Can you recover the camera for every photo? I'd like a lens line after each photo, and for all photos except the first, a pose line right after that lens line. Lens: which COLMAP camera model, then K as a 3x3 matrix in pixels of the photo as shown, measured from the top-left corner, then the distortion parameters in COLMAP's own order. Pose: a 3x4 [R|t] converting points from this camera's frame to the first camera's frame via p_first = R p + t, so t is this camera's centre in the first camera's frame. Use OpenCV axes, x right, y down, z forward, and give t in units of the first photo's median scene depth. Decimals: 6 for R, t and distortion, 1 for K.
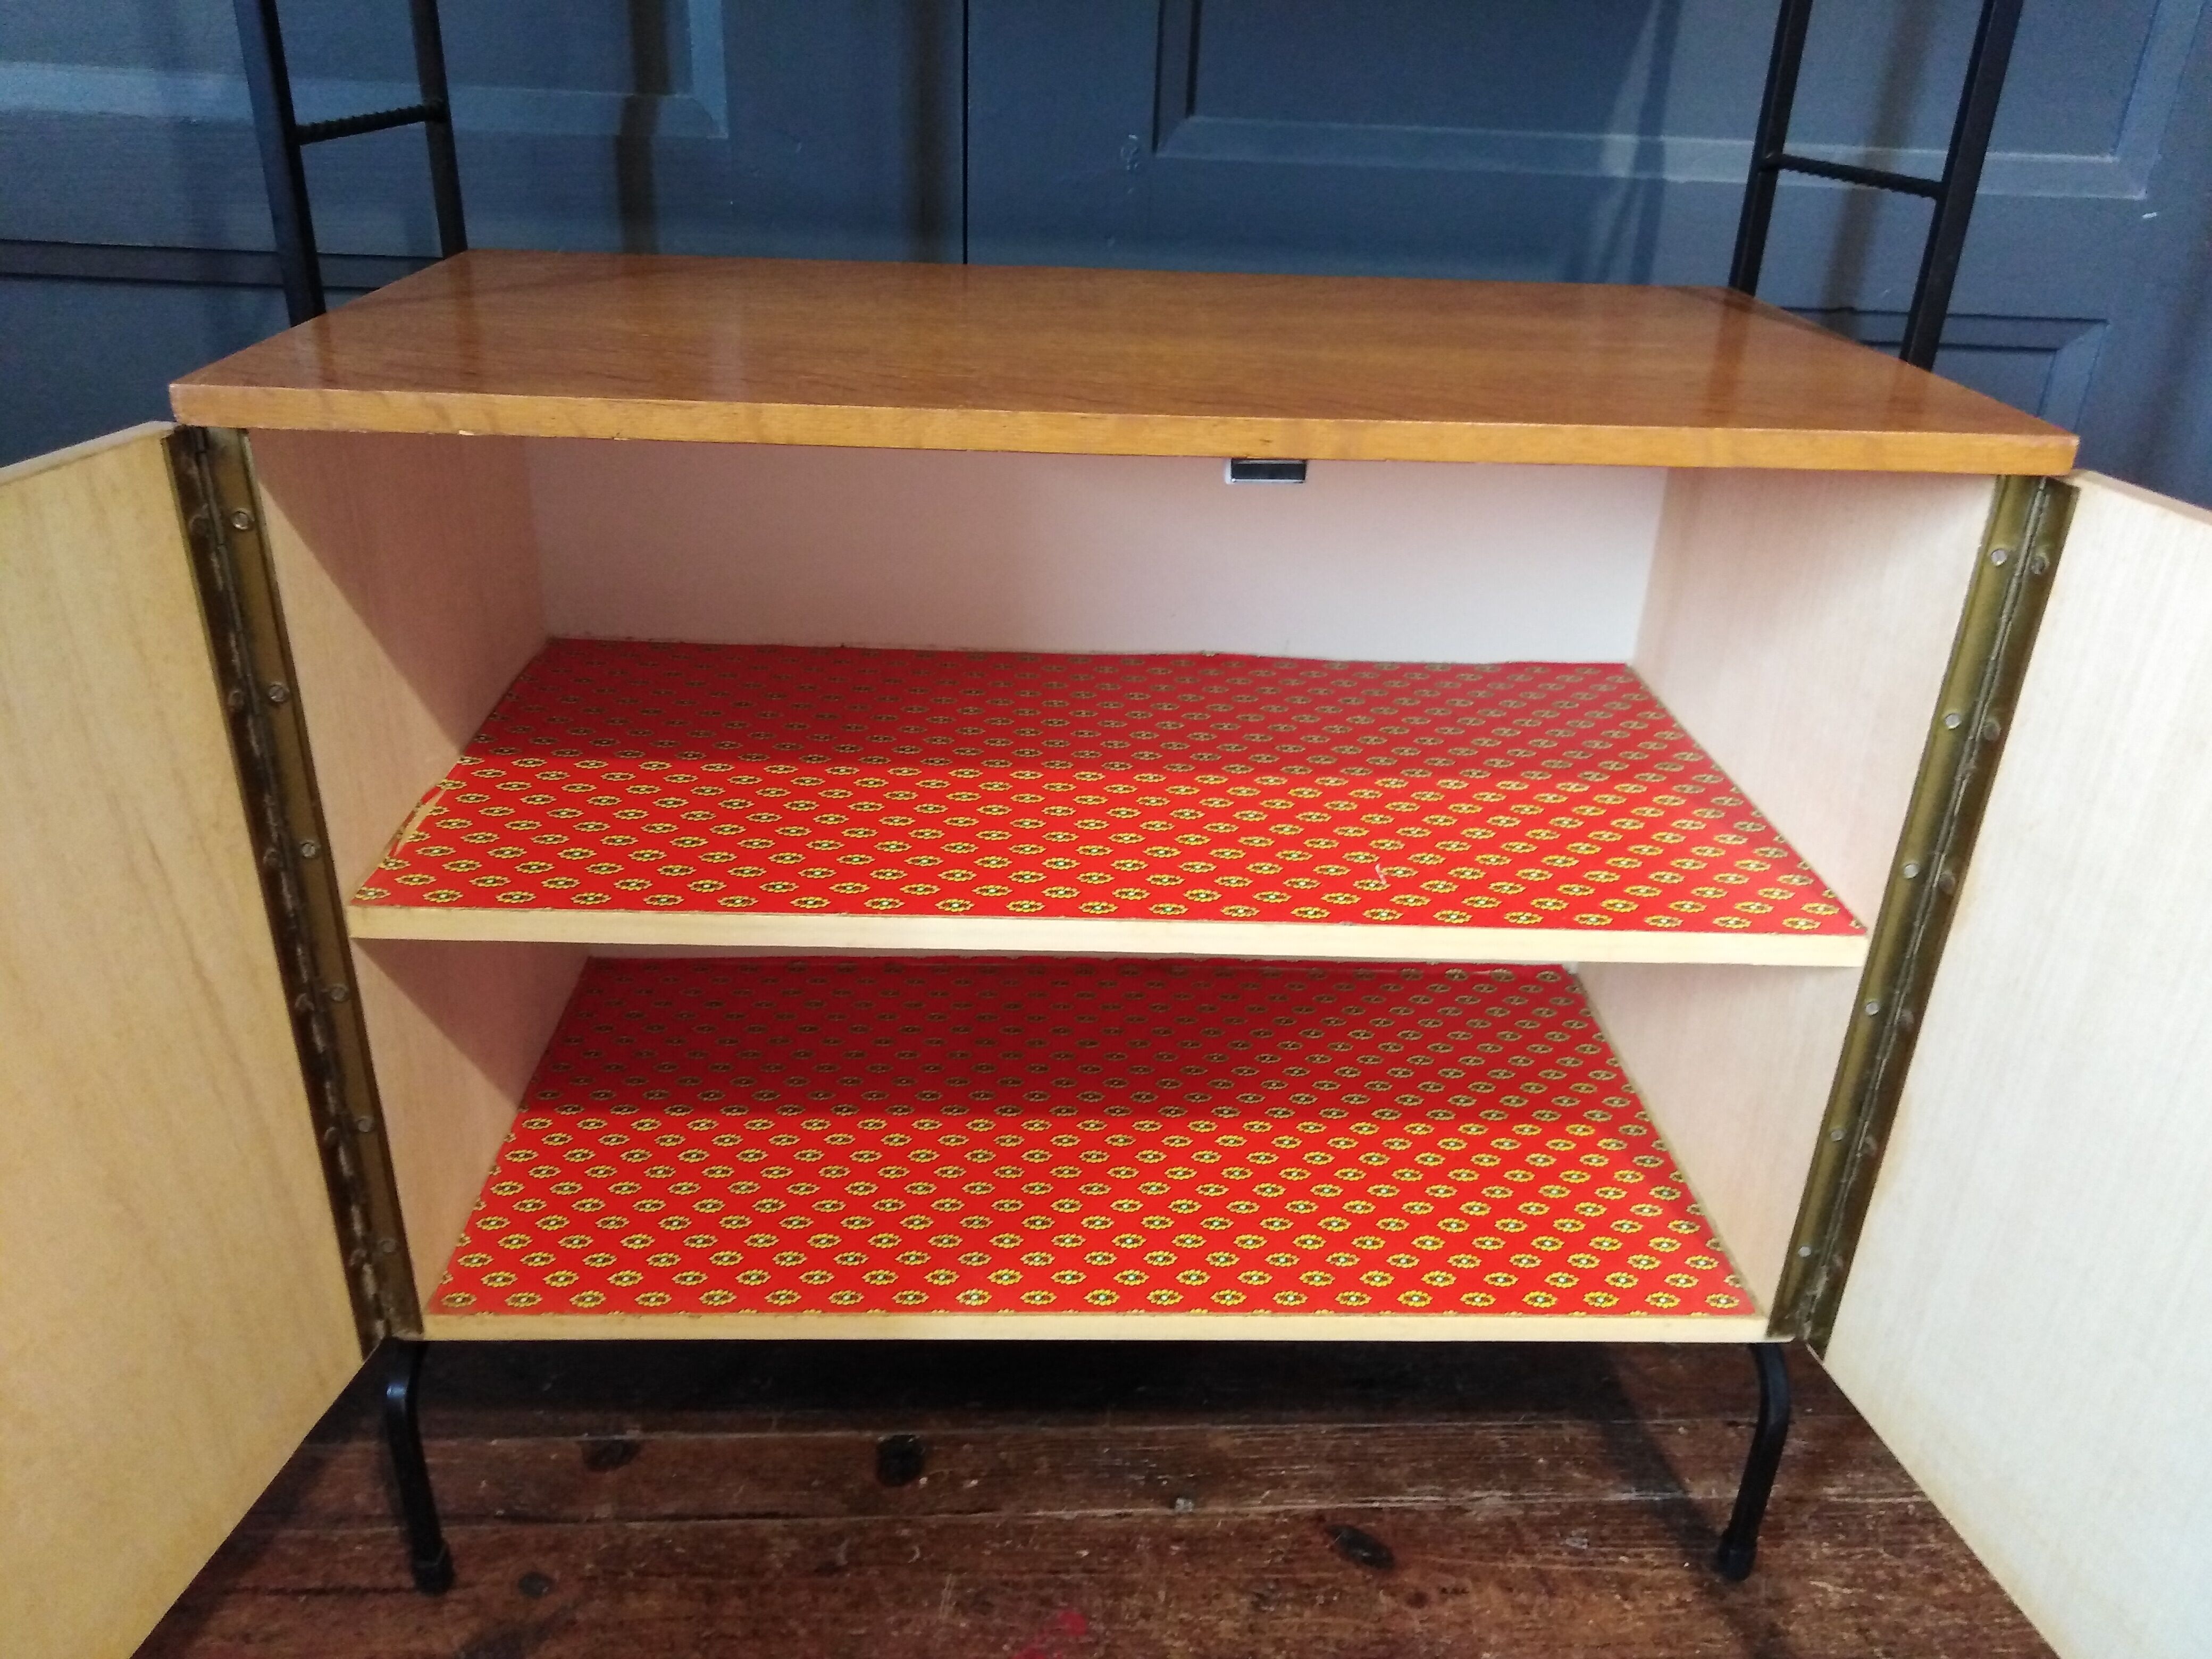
lens RADIAL K [[1648.7, 0, 1112.7], [0, 1648.7, 827.0], [0, 0, 1]] dist [0.000281, 0.025373]
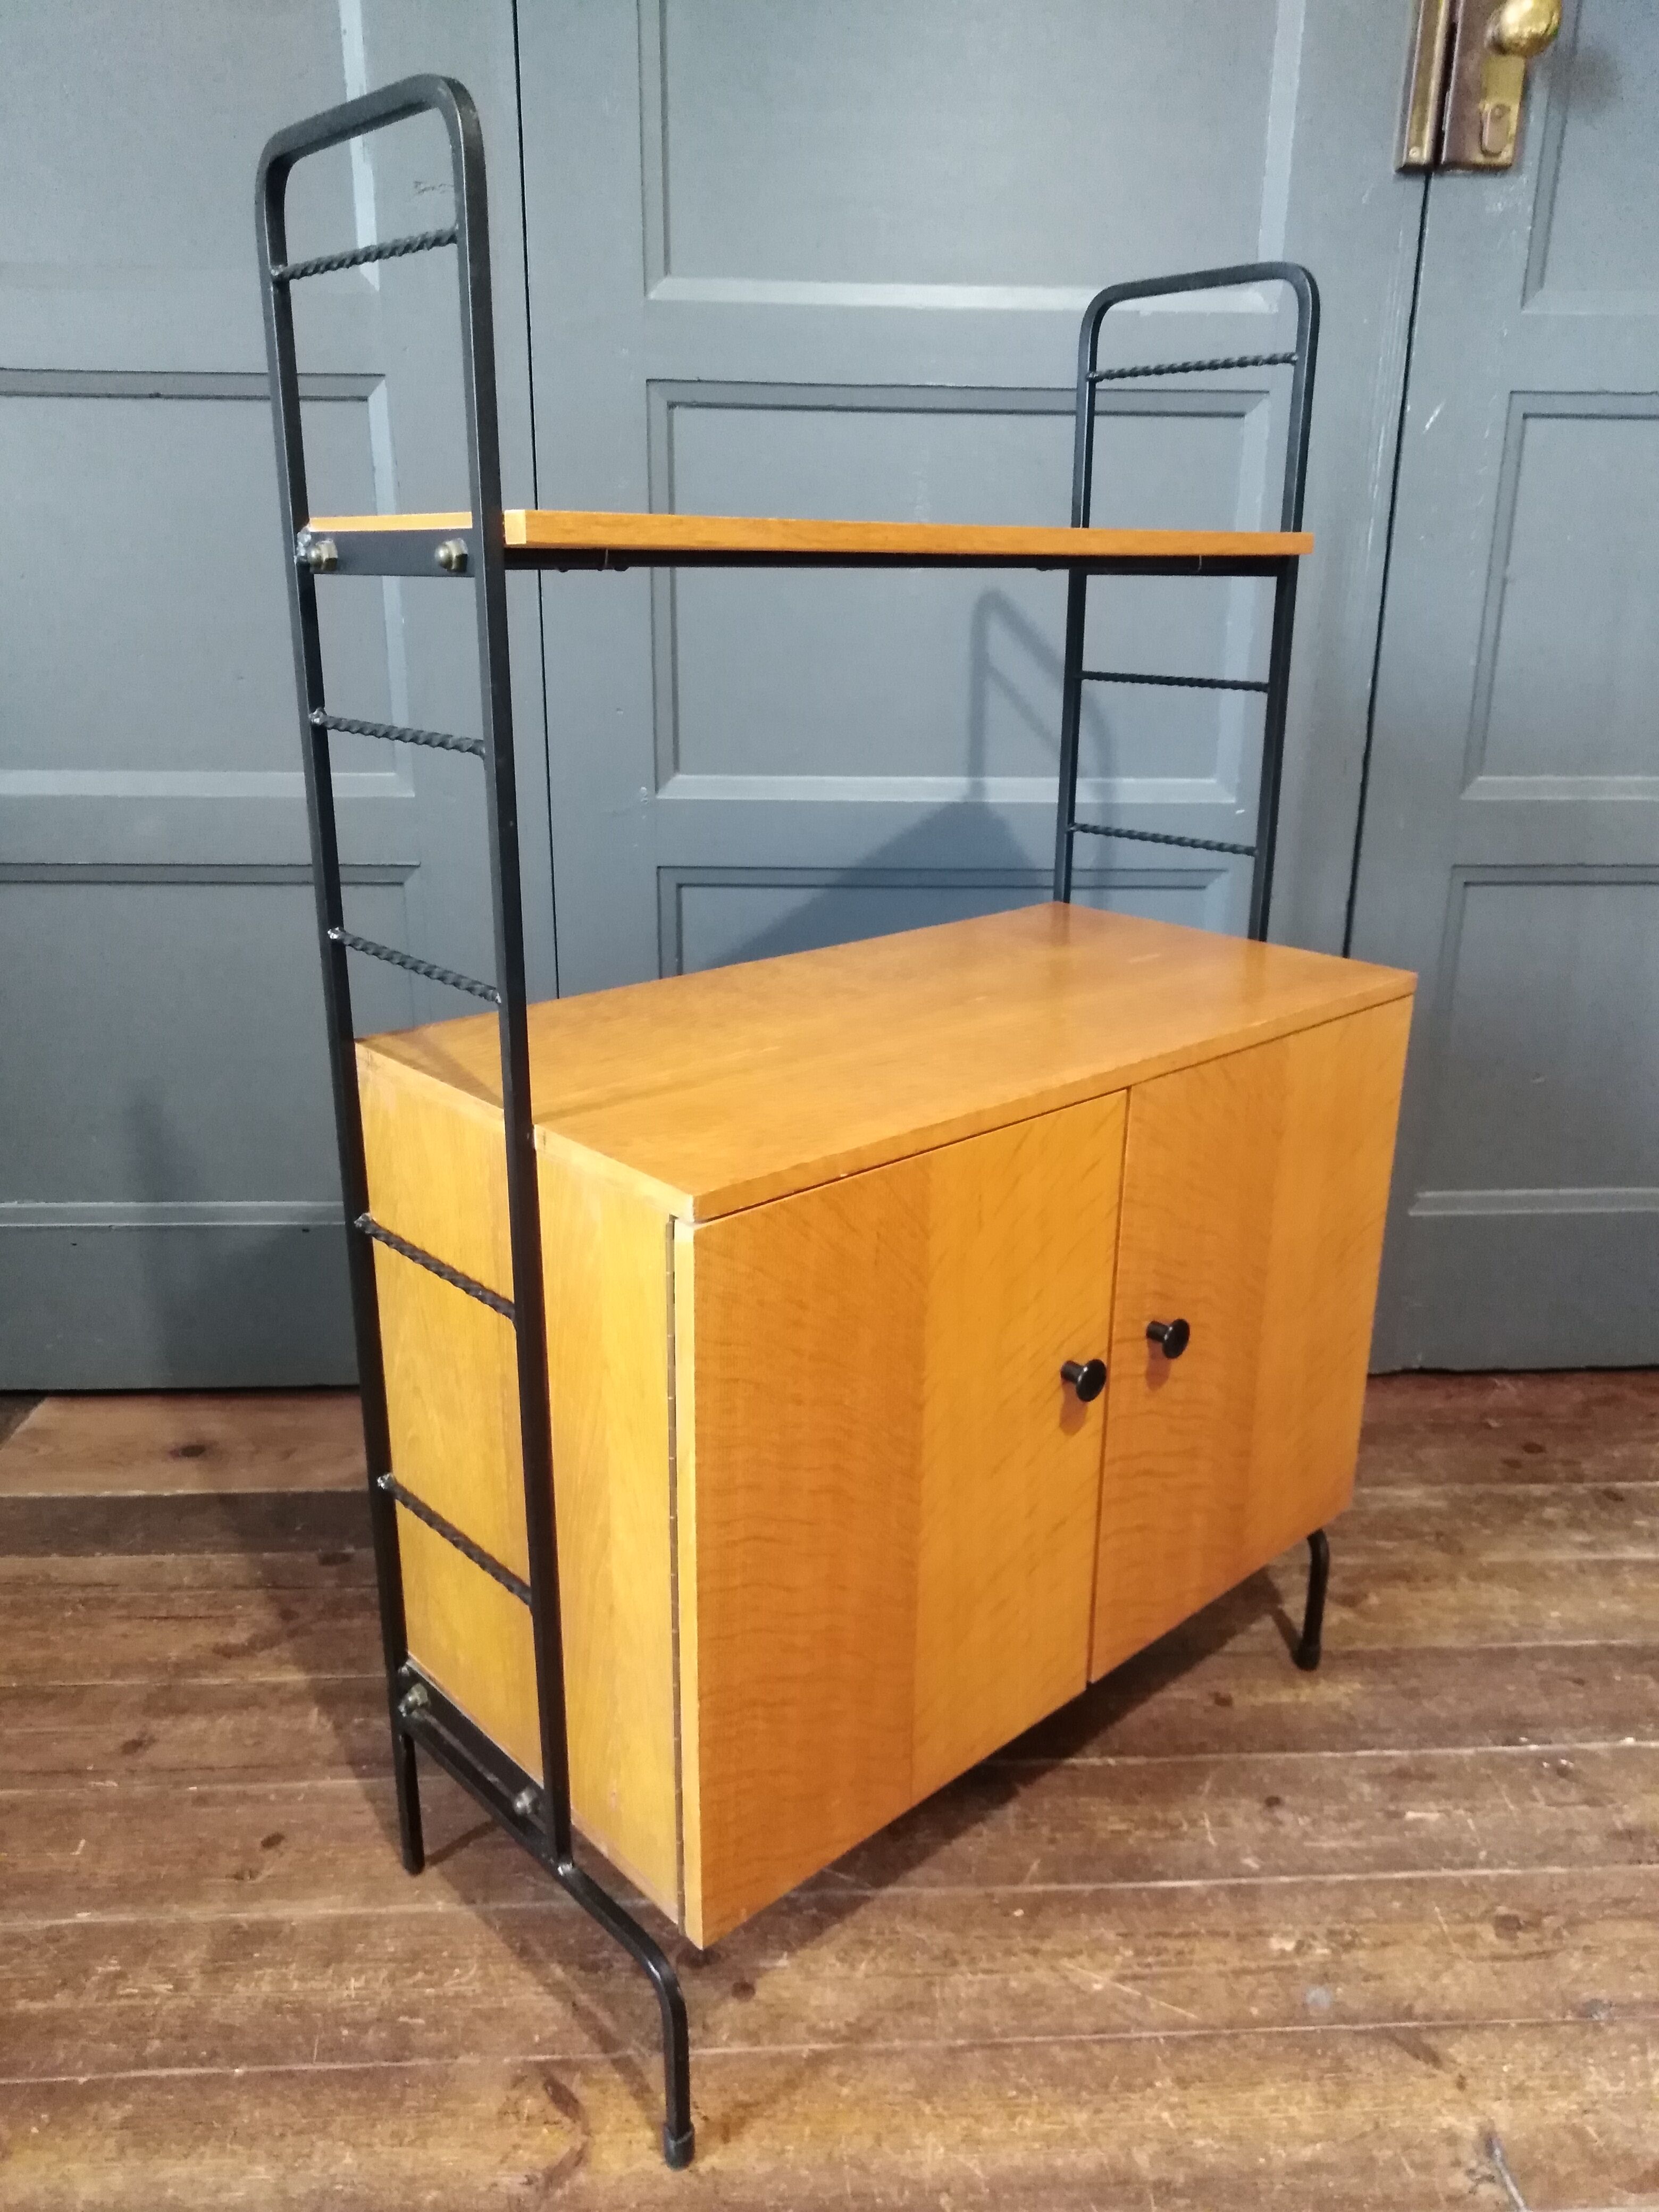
lens RADIAL K [[1648.7, 0, 841.3], [0, 1648.7, 1093.2], [0, 0, 1]] dist [0.000281, 0.025373]
pose [[0.999462, -0.026060, -0.019913, 0.270918], [0.022991, 0.989705, -0.141262, 0.173443], [0.023389, 0.140728, 0.989772, -0.753010]]
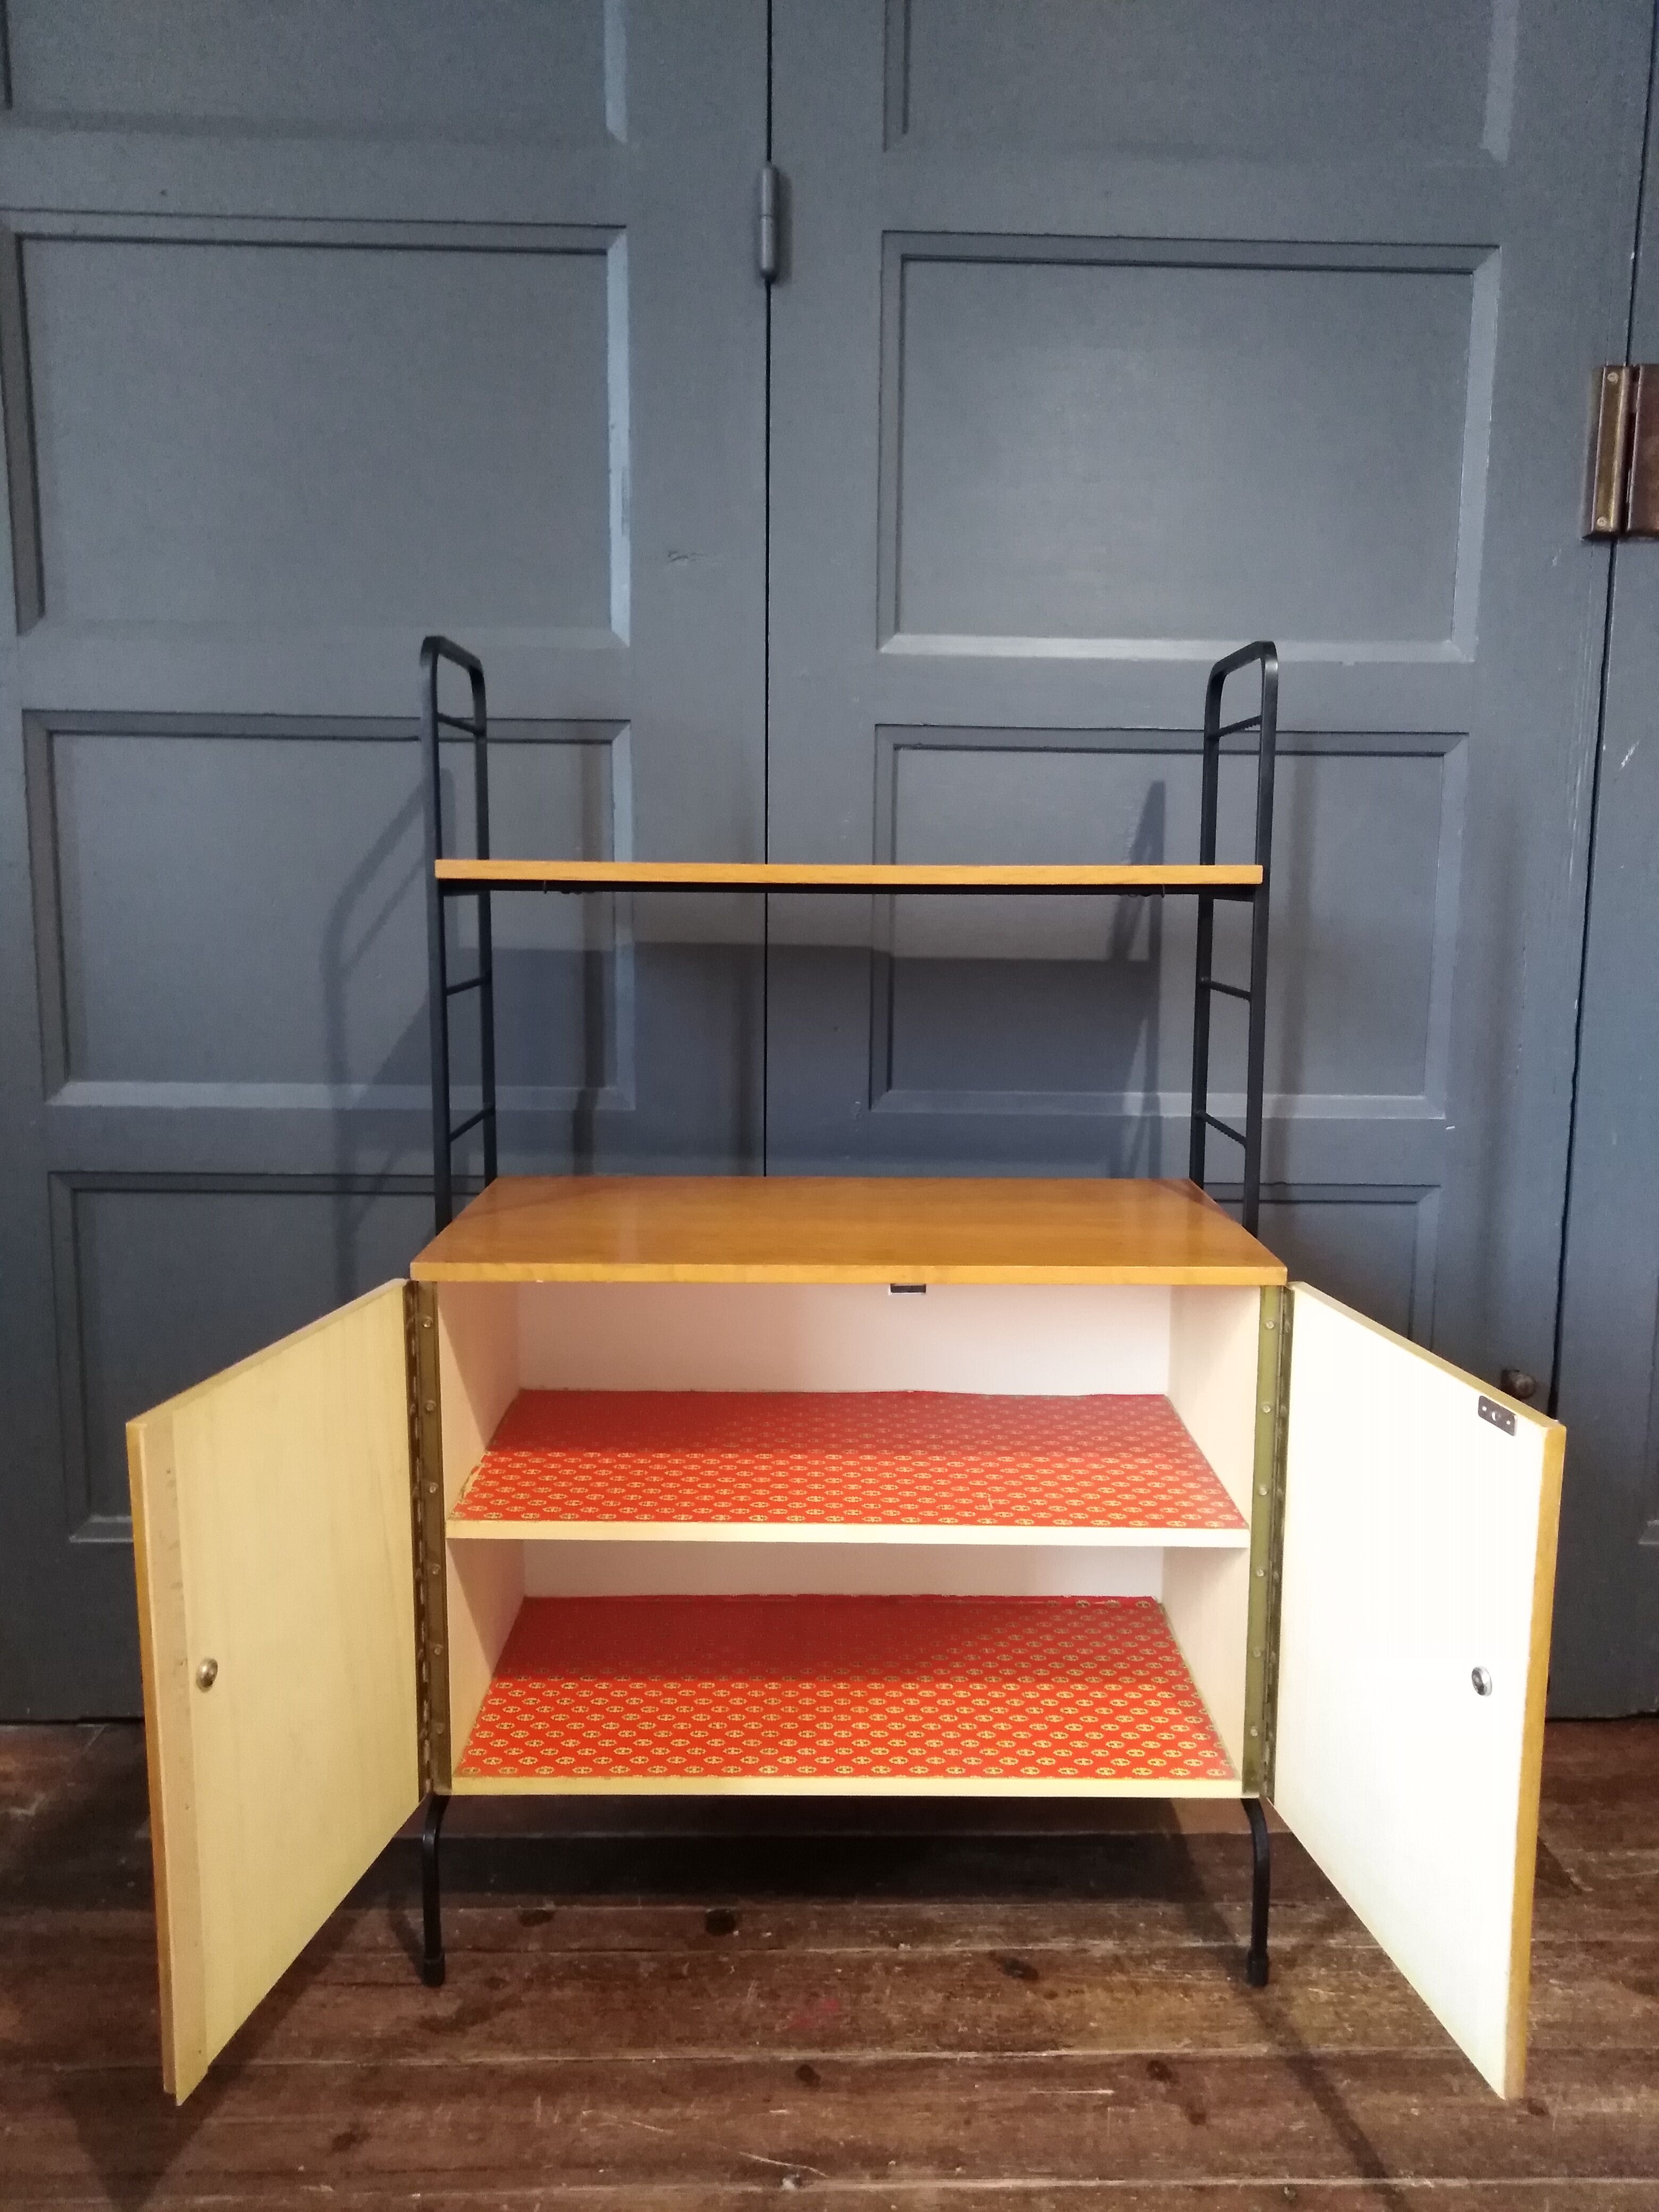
lens RADIAL K [[1648.7, 0, 839.7], [0, 1648.7, 1098.4], [0, 0, 1]] dist [0.000281, 0.025373]
pose [[0.999003, -0.025097, -0.036919, 0.063418], [0.012441, 0.950762, -0.309672, 0.141962], [0.042873, 0.308904, 0.950126, -0.755959]]
